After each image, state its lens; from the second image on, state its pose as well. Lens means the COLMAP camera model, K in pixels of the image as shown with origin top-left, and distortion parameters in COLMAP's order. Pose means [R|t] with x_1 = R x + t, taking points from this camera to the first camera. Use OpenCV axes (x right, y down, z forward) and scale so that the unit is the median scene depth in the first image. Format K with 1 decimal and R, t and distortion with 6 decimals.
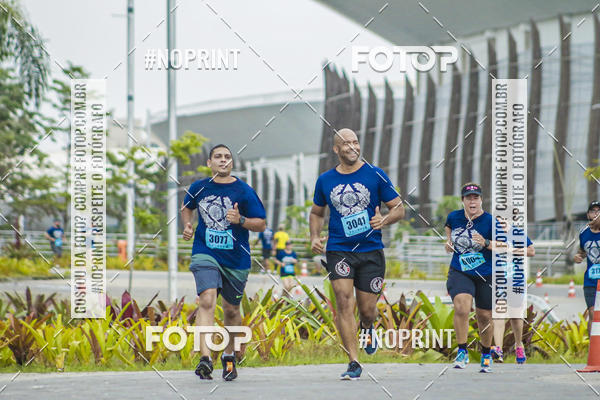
lens RADIAL K [[3869.7, 0, 310.3], [0, 3869.7, 238.1], [0, 0, 1]] dist [1.126025, 0.000000]
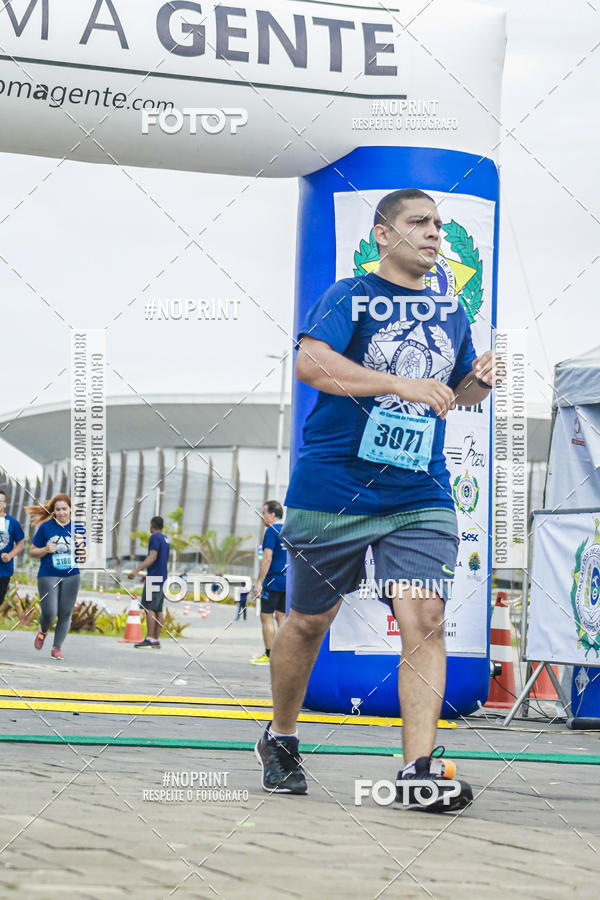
lens RADIAL K [[5749.9, 0, 286.6], [0, 5749.9, 482.5], [0, 0, 1]] dist [1.048487, 0.000000]
pose [[0.995605, 0.069000, 0.063324, -0.030661], [-0.068223, 0.997567, -0.014342, -0.007318], [-0.064159, 0.009958, 0.997890, -1.750296]]
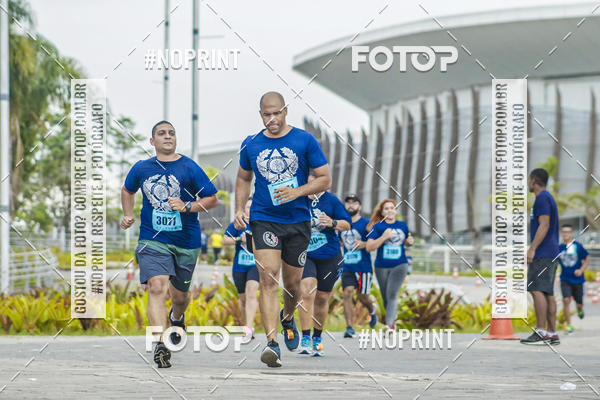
lens RADIAL K [[3869.7, 0, 247.3], [0, 3869.7, 202.1], [0, 0, 1]] dist [1.126025, 0.000000]
pose [[0.999850, 0.010656, 0.013652, -0.035639], [-0.010699, 0.999938, 0.003120, -0.018596], [-0.013618, -0.003266, 0.999902, -0.399889]]
